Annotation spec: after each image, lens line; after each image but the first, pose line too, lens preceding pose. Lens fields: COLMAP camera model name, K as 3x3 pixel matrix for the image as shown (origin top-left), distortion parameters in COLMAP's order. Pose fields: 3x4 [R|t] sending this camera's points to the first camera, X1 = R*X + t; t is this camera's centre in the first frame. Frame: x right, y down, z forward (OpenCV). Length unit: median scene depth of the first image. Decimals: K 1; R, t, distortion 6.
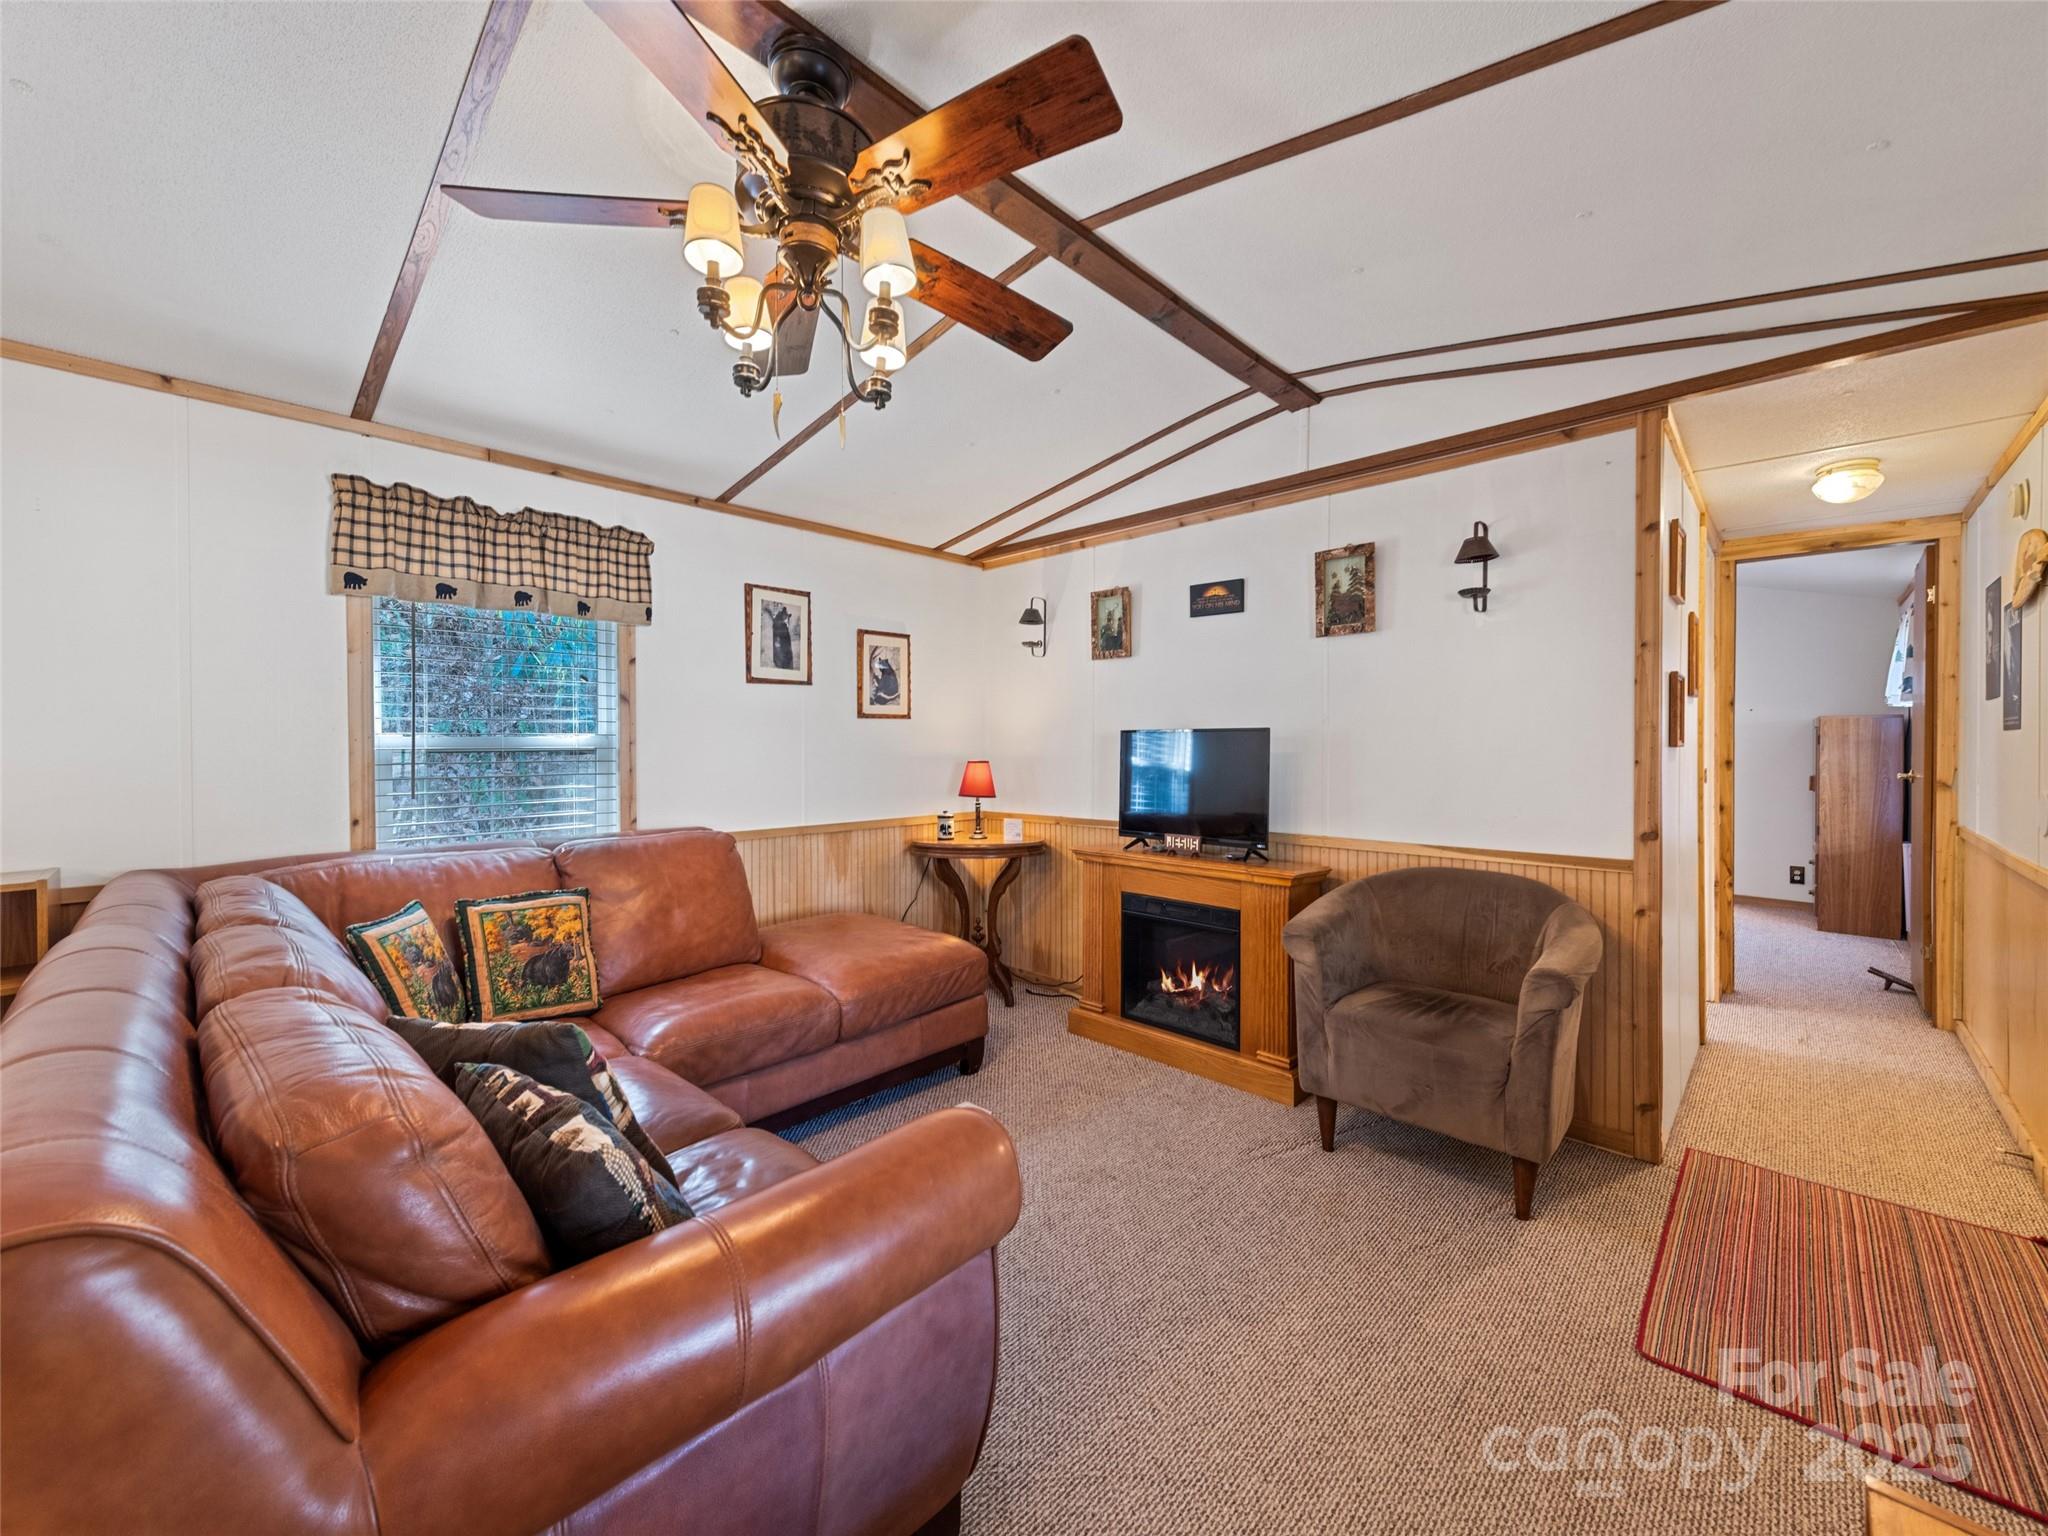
lens RADIAL K [[816.2, 0, 1008.9], [0, 816.2, 751.6], [0, 0, 1]] dist [0.015774, -0.004353]
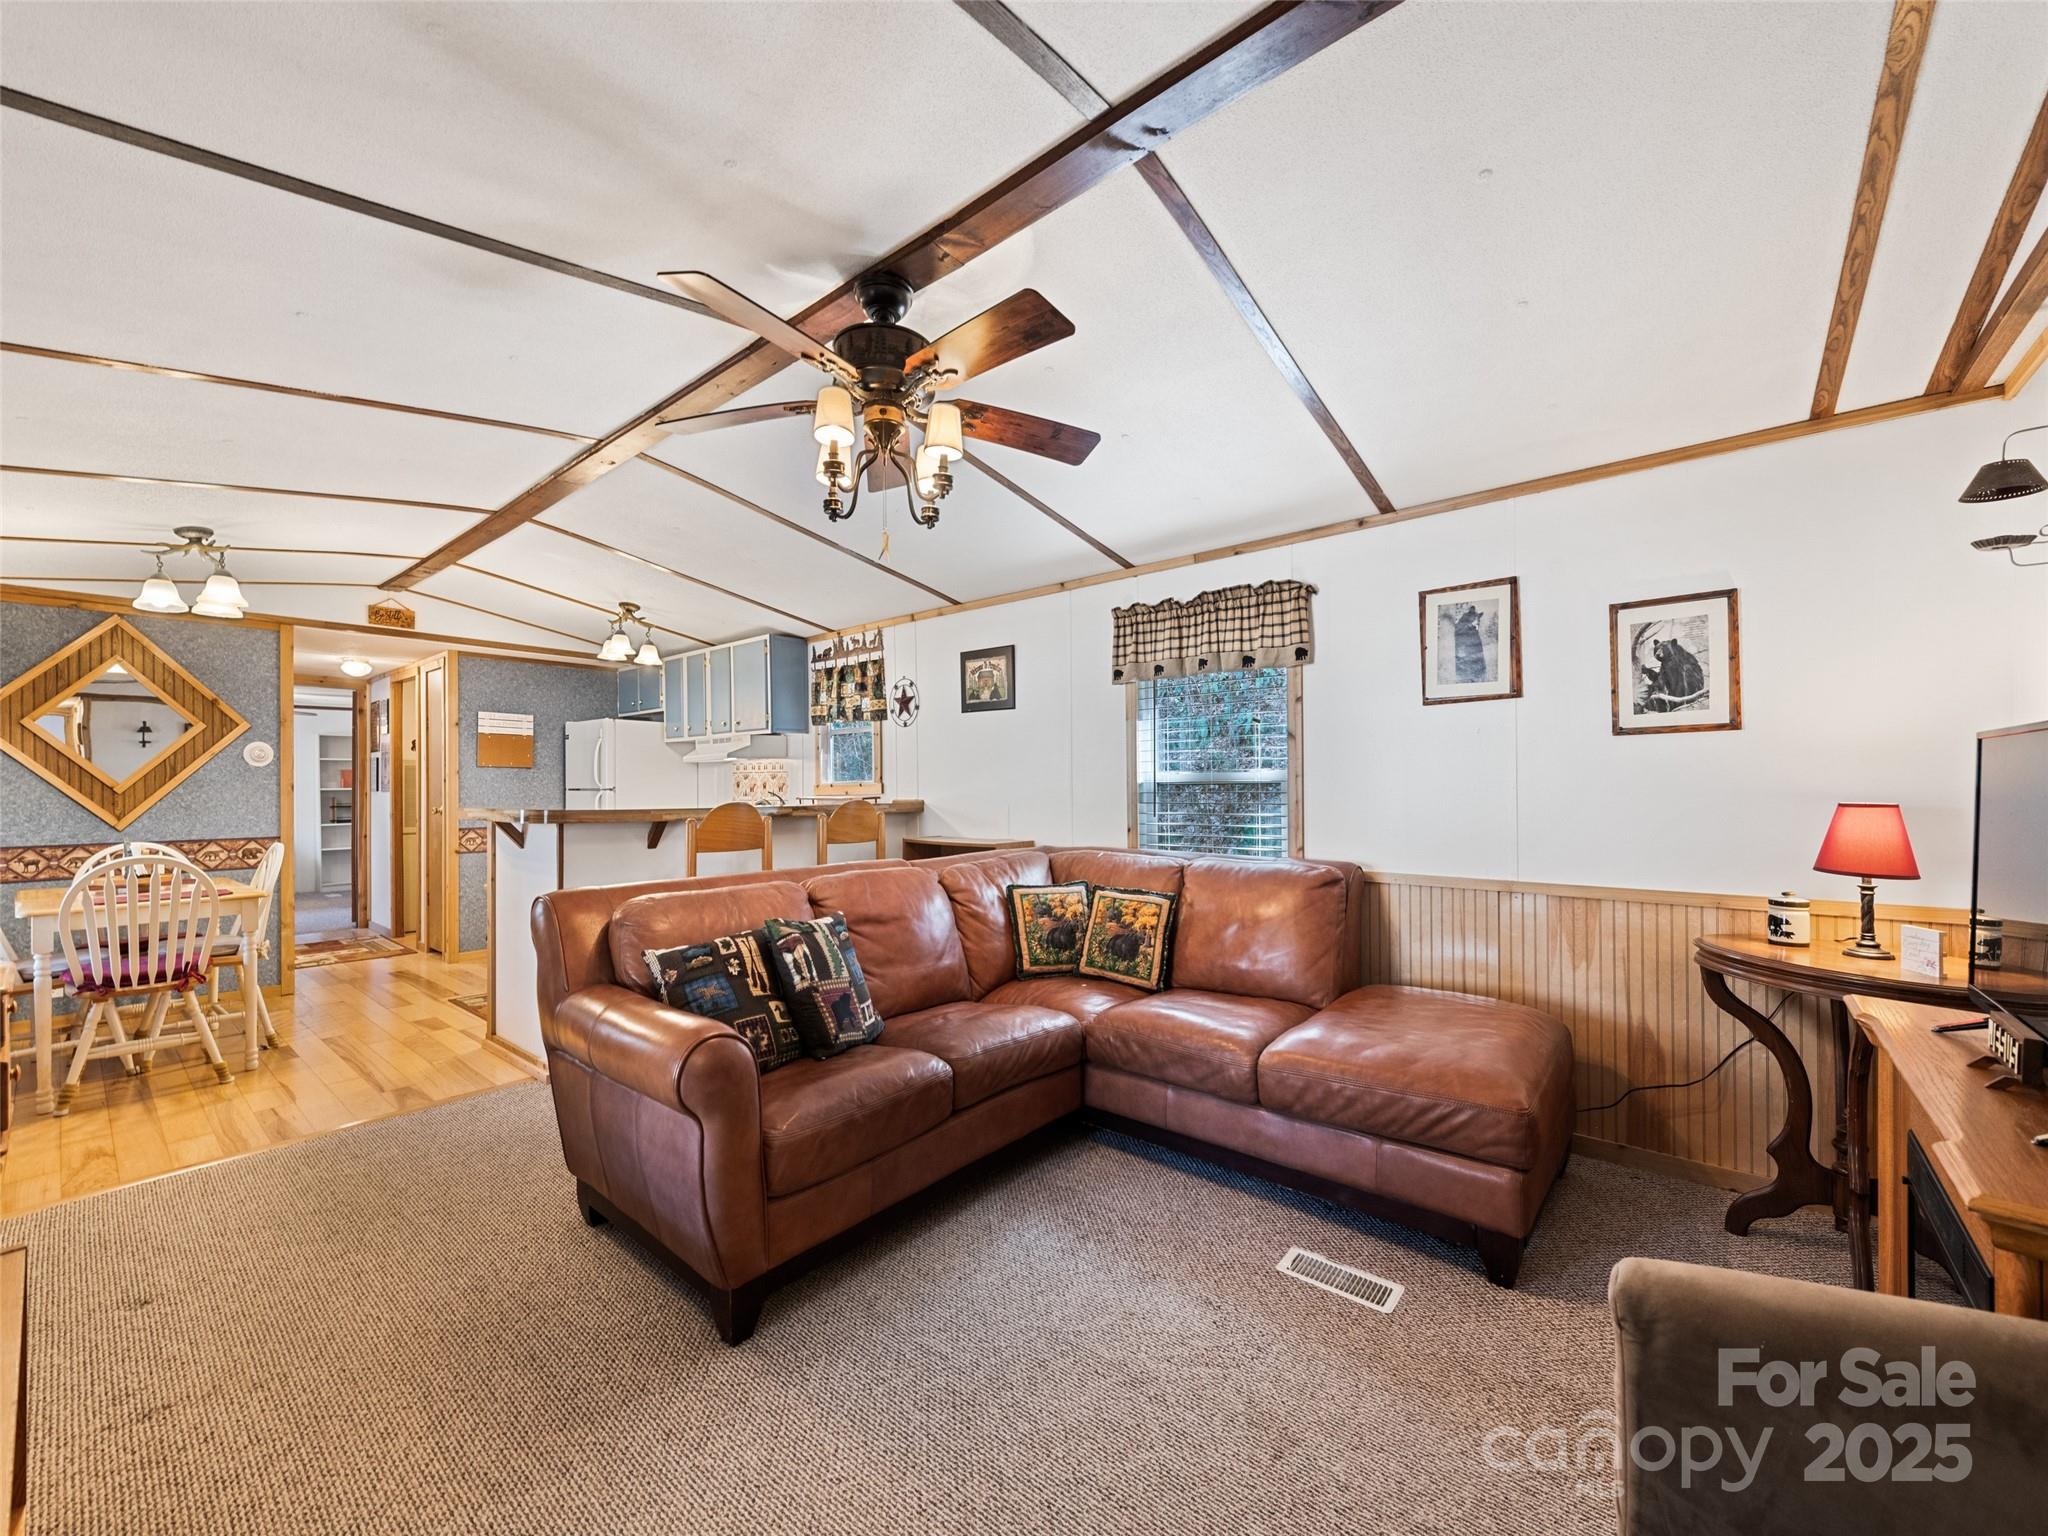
lens RADIAL K [[816.2, 0, 1029.7], [0, 816.2, 776.9], [0, 0, 1]] dist [0.015774, -0.004353]
pose [[0.055496, -0.009335, -0.998415, 0.554201], [-0.001835, 0.999954, -0.009452, 0.000921], [0.998457, 0.002357, 0.055477, 0.561691]]
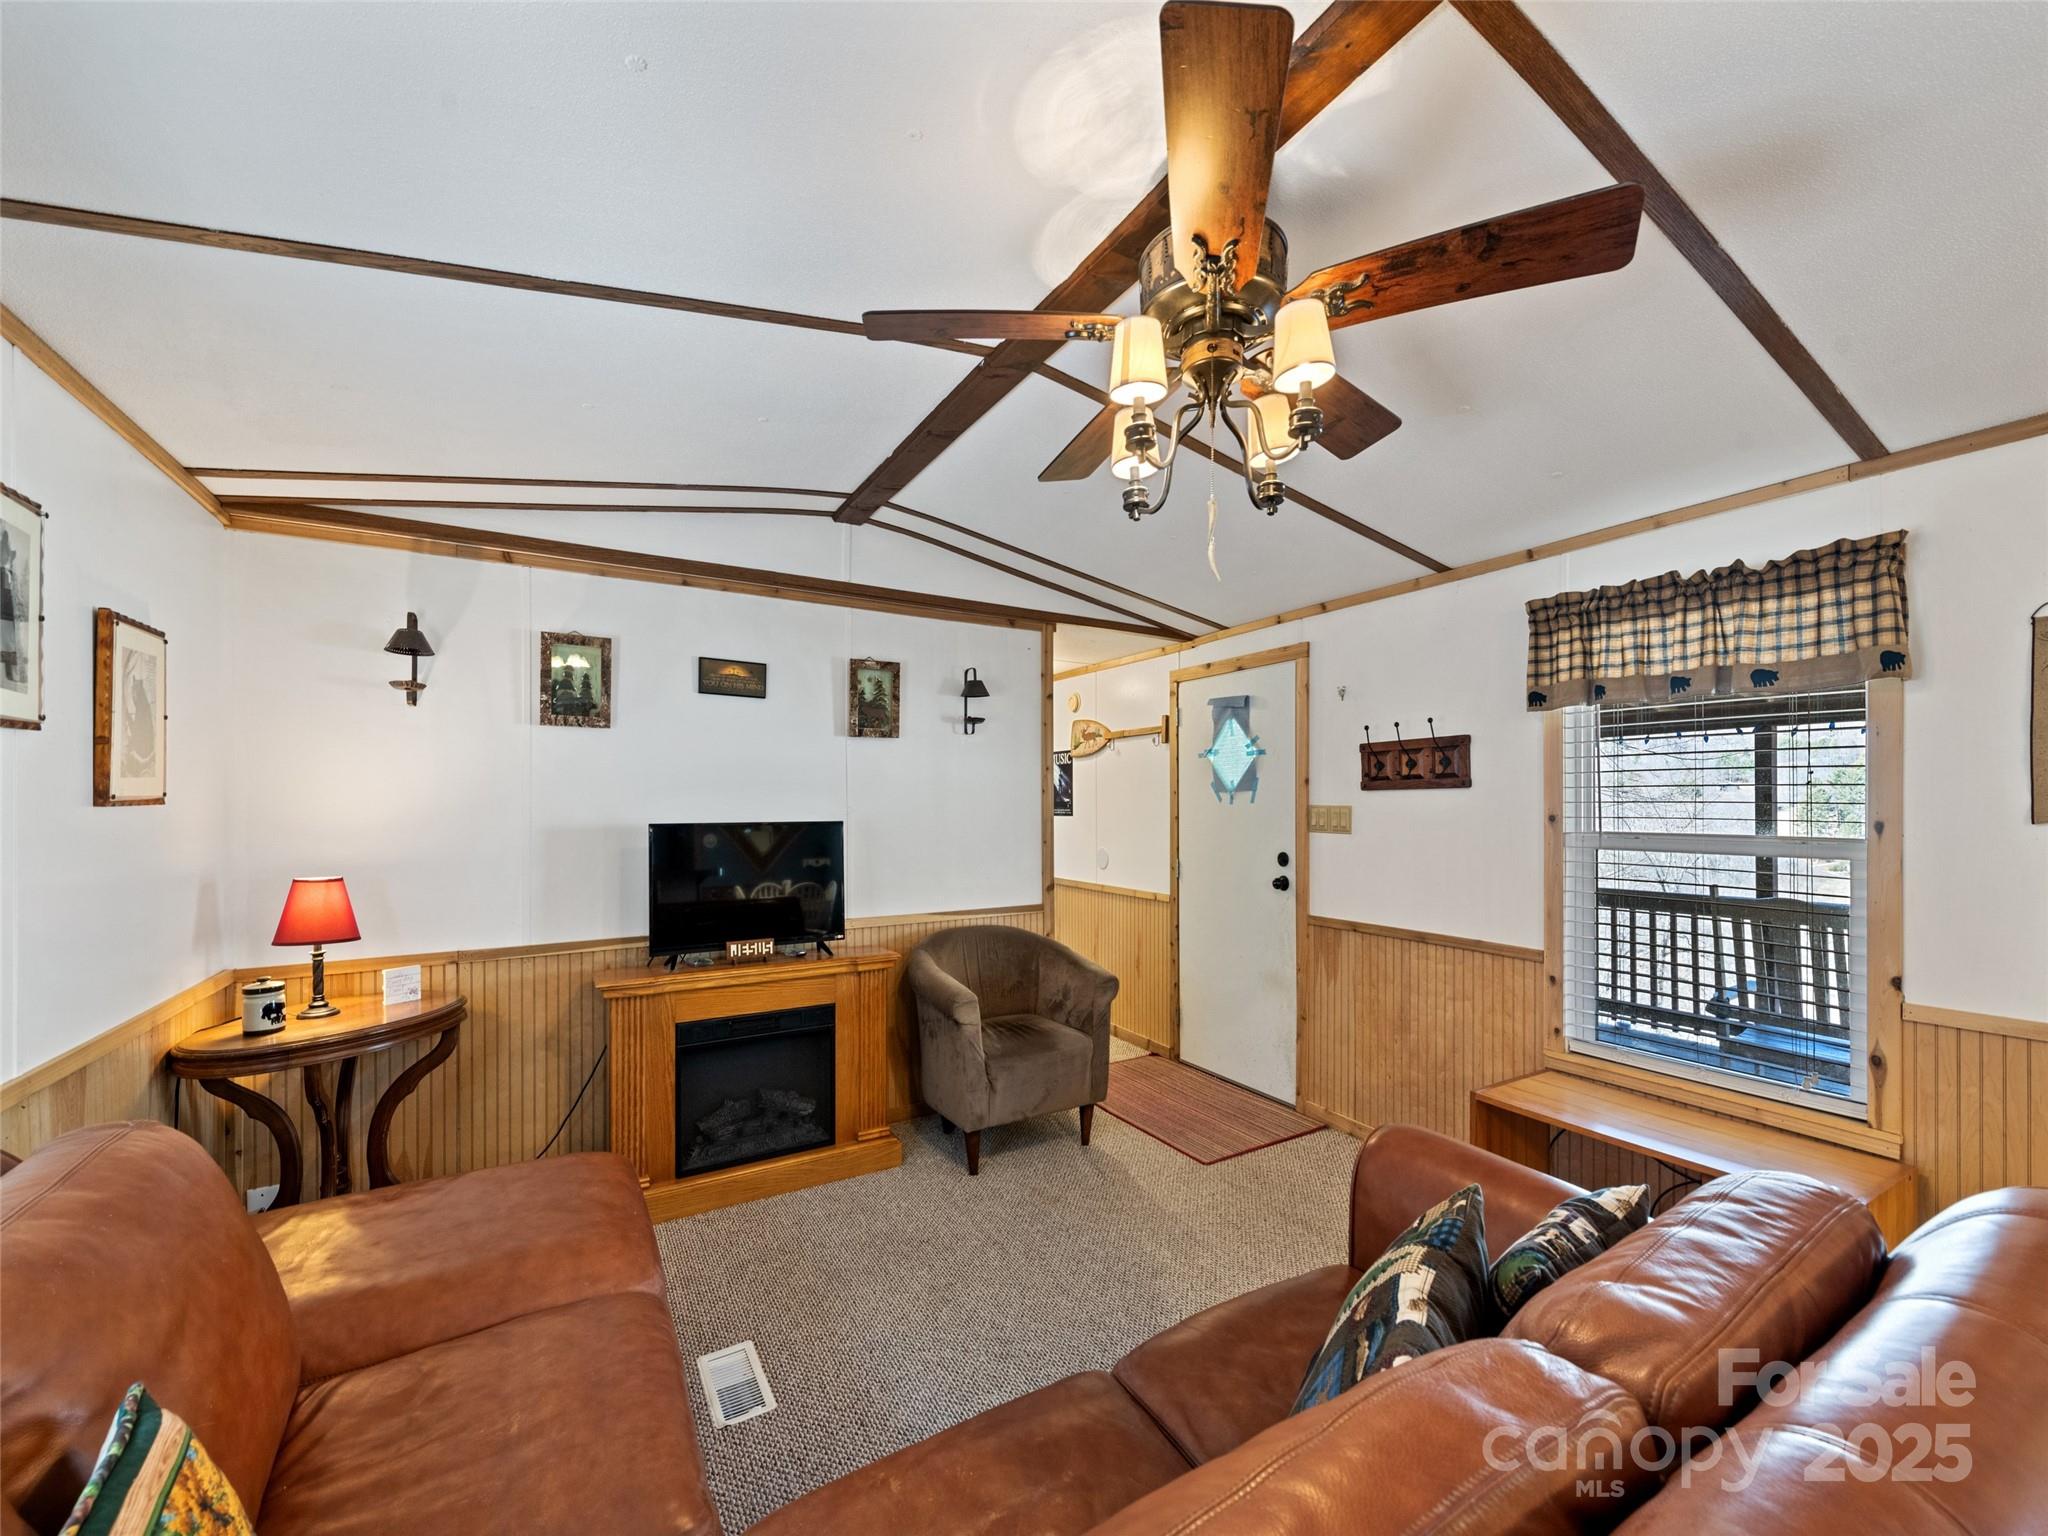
lens RADIAL K [[816.2, 0, 1044.9], [0, 816.2, 805.8], [0, 0, 1]] dist [0.015774, -0.004353]
pose [[0.253818, -0.001528, 0.967251, -0.577312], [0.007631, 0.999971, -0.000422, -0.043398], [-0.967222, 0.007488, 0.253822, 0.452539]]
